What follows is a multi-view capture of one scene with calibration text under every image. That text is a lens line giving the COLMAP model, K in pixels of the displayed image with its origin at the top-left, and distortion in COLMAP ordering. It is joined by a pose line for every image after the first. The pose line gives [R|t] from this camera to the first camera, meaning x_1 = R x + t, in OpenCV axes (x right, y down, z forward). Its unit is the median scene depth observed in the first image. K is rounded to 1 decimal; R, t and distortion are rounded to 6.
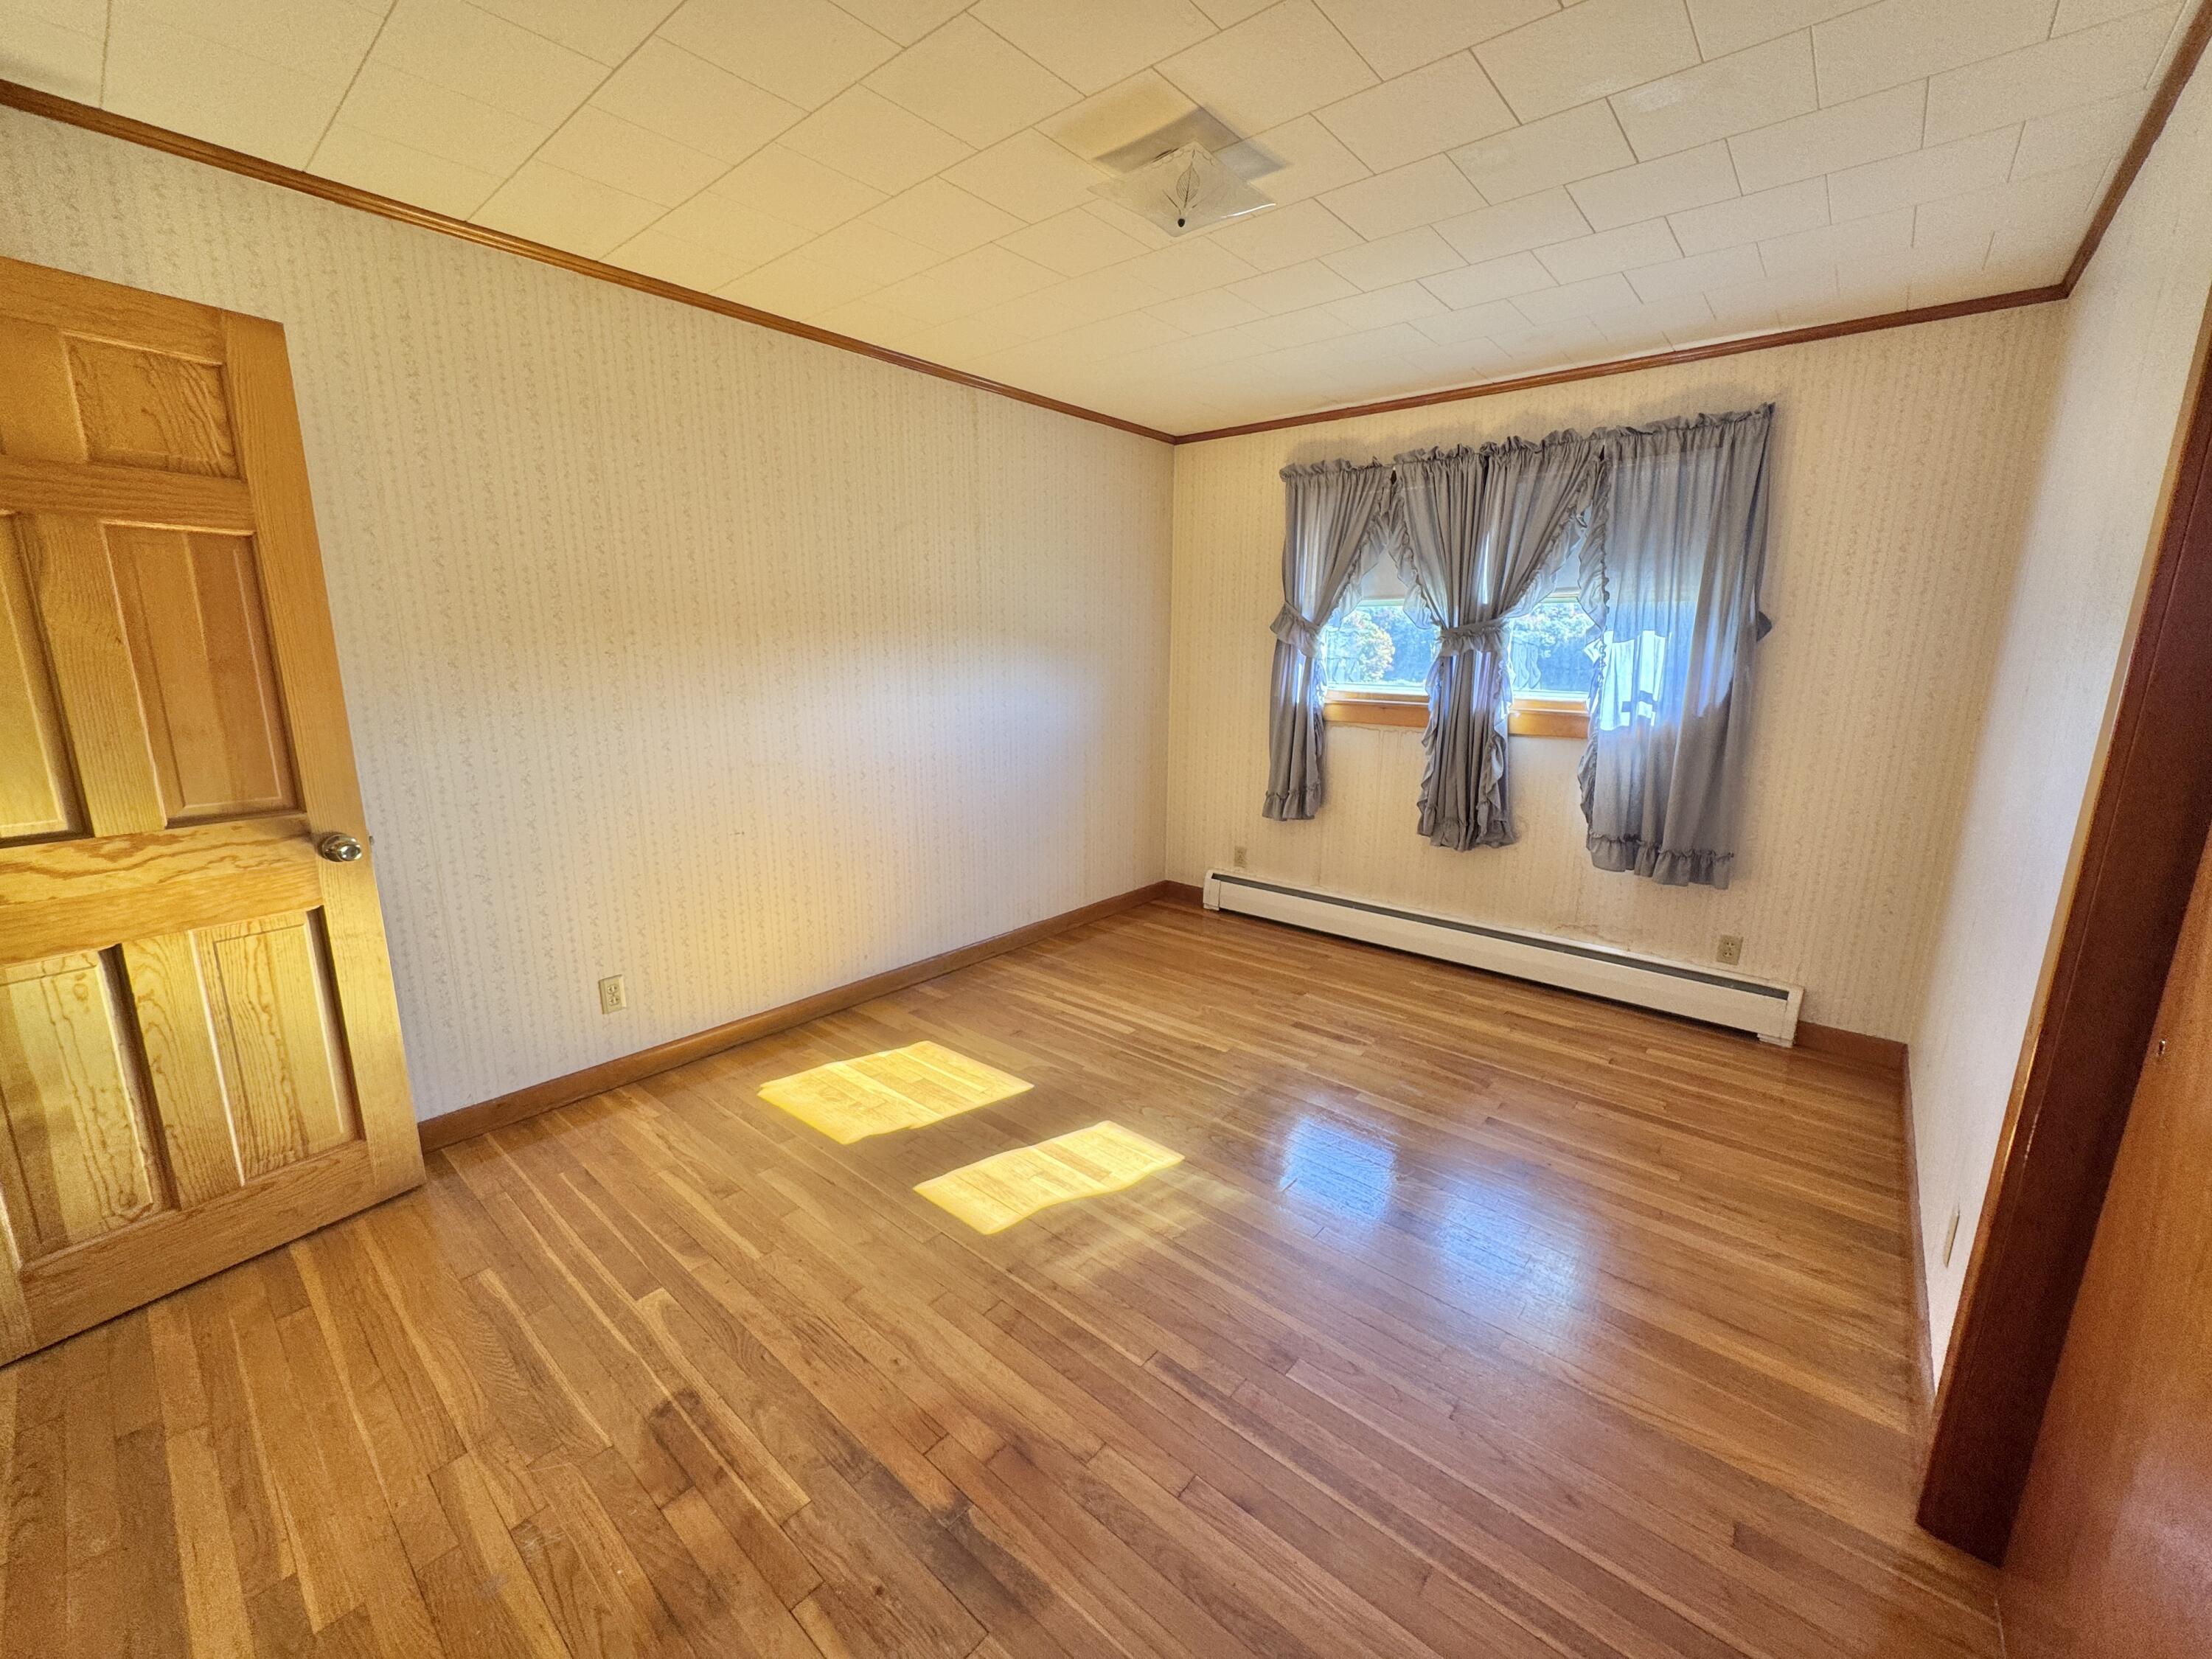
lens RADIAL K [[882.5, 0, 1109.0], [0, 882.5, 825.5], [0, 0, 1]] dist [-0.002137, -0.000325]
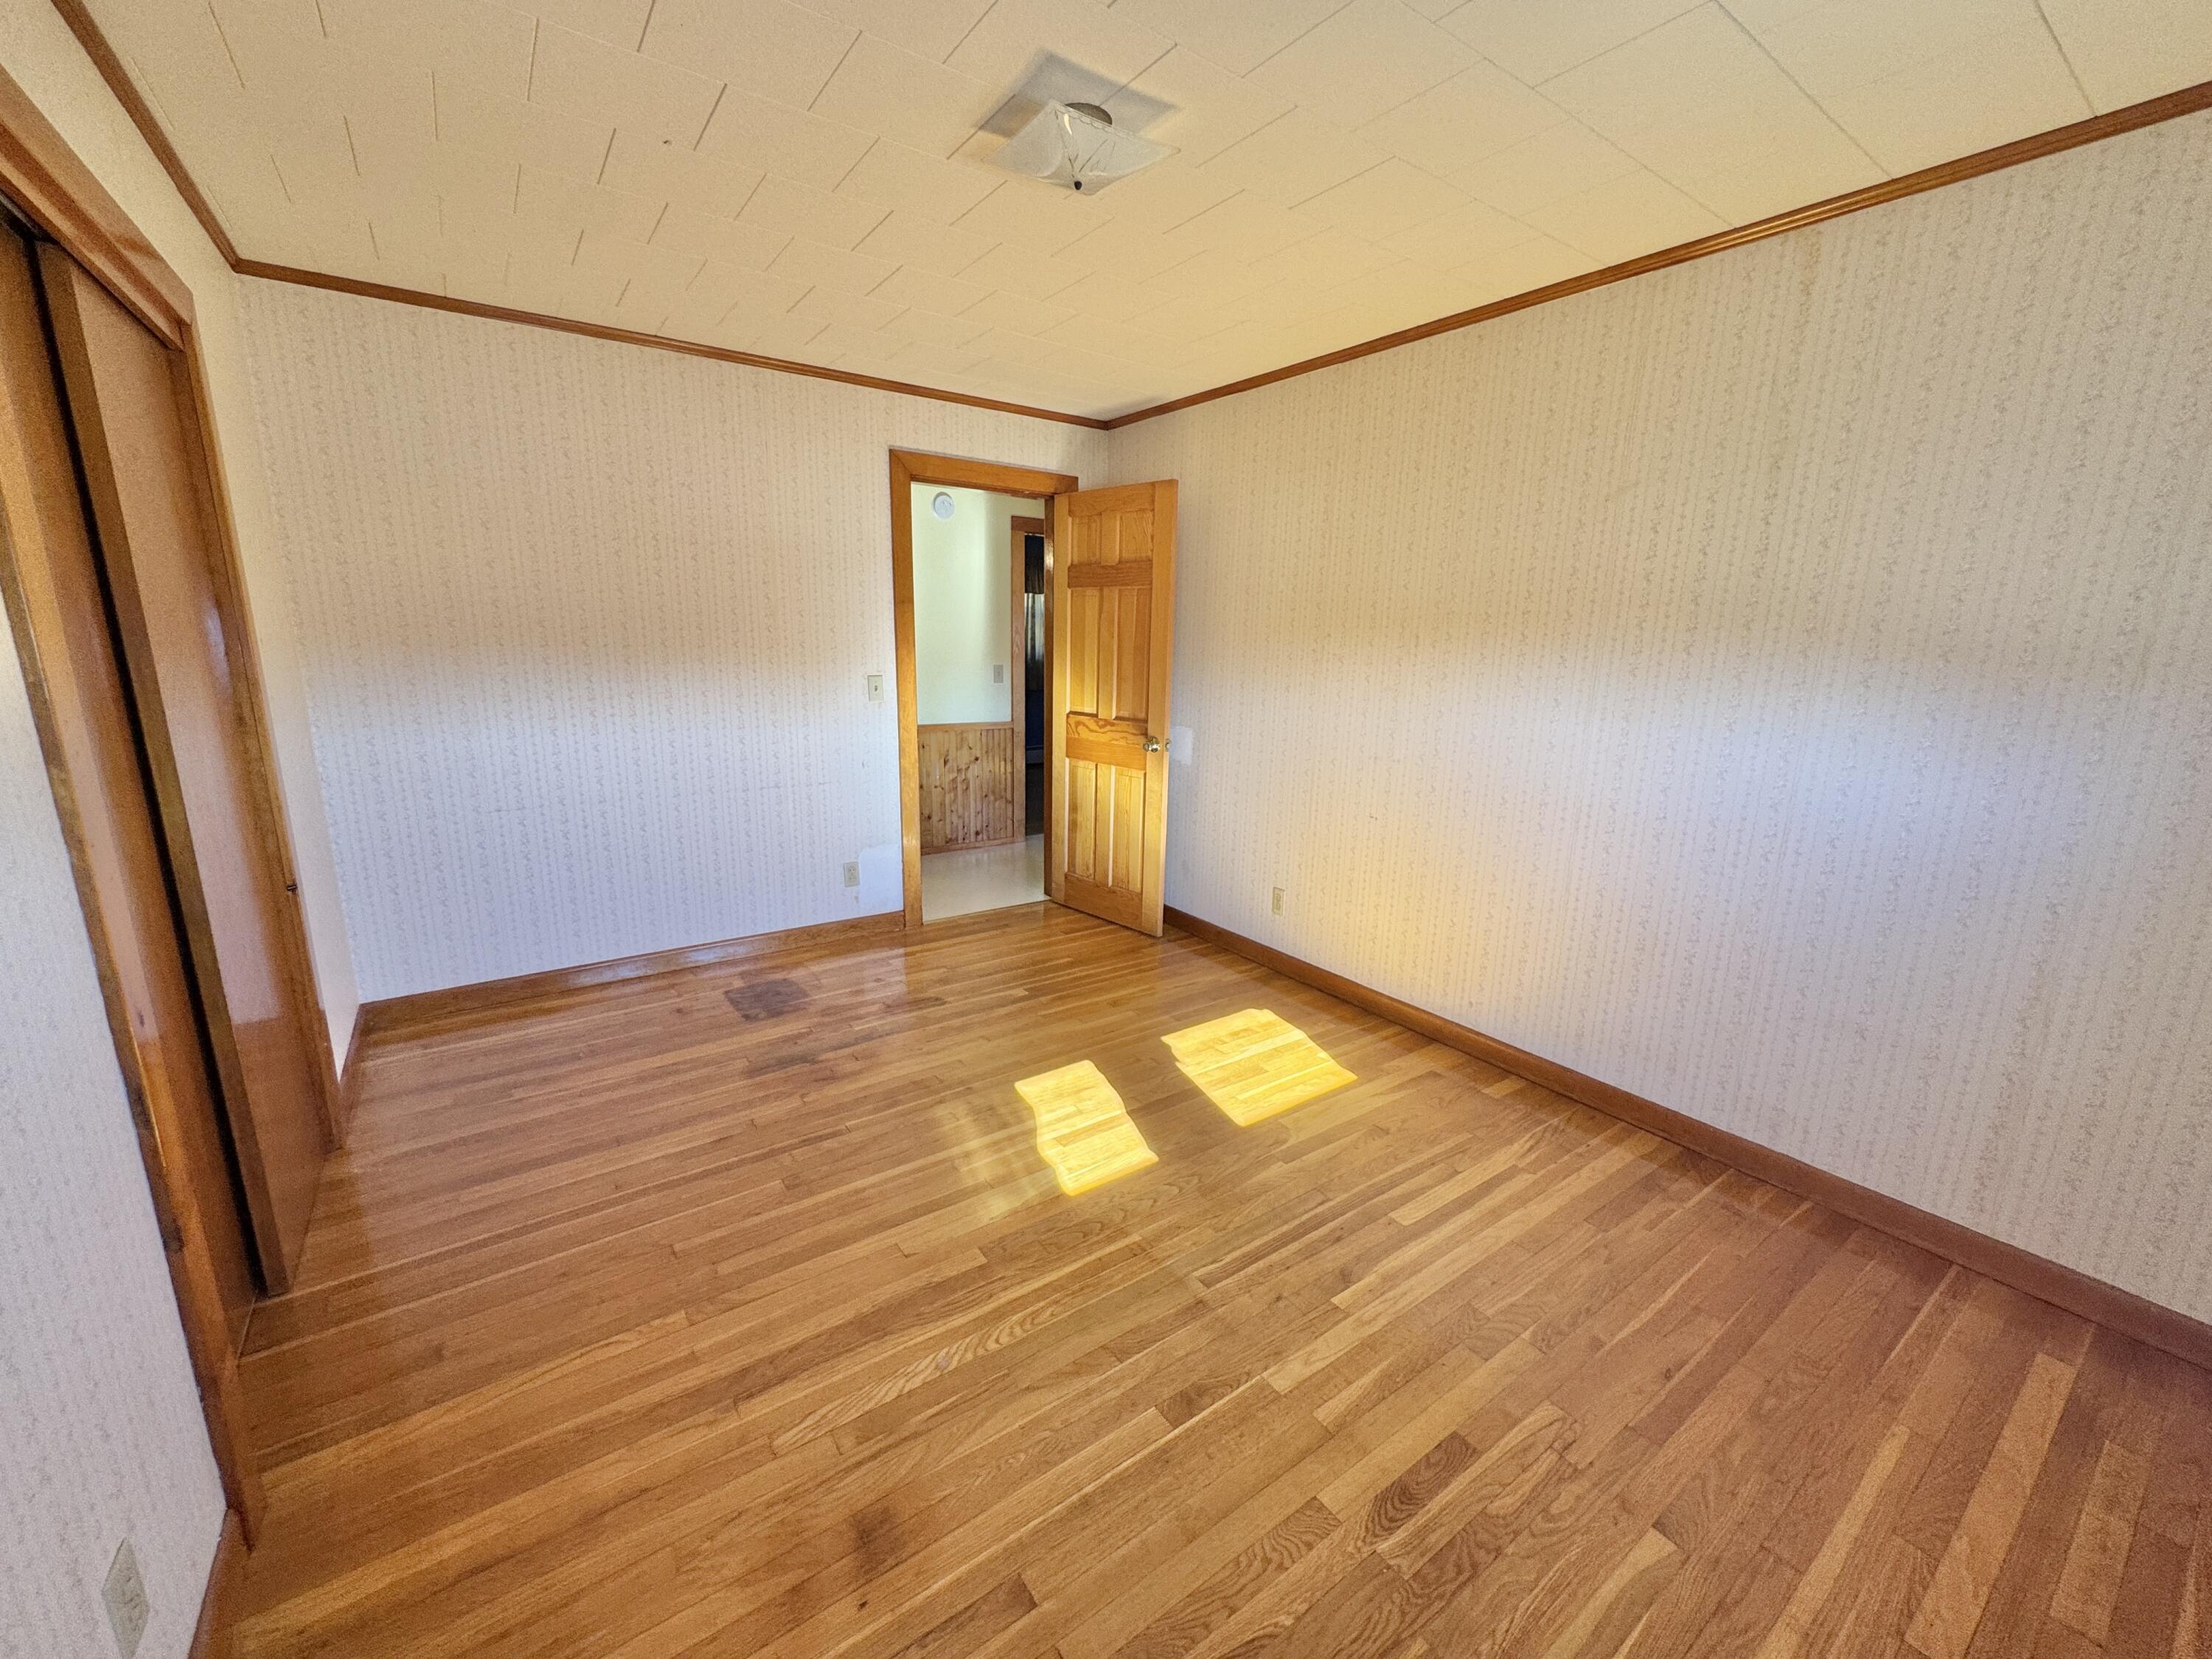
lens RADIAL K [[882.5, 0, 1108.0], [0, 882.5, 829.7], [0, 0, 1]] dist [-0.002137, -0.000325]
pose [[-0.243790, 0.198839, -0.949226, 0.897361], [-0.215601, 0.943153, 0.252940, -0.232577], [0.945559, 0.266318, -0.187062, 1.136573]]
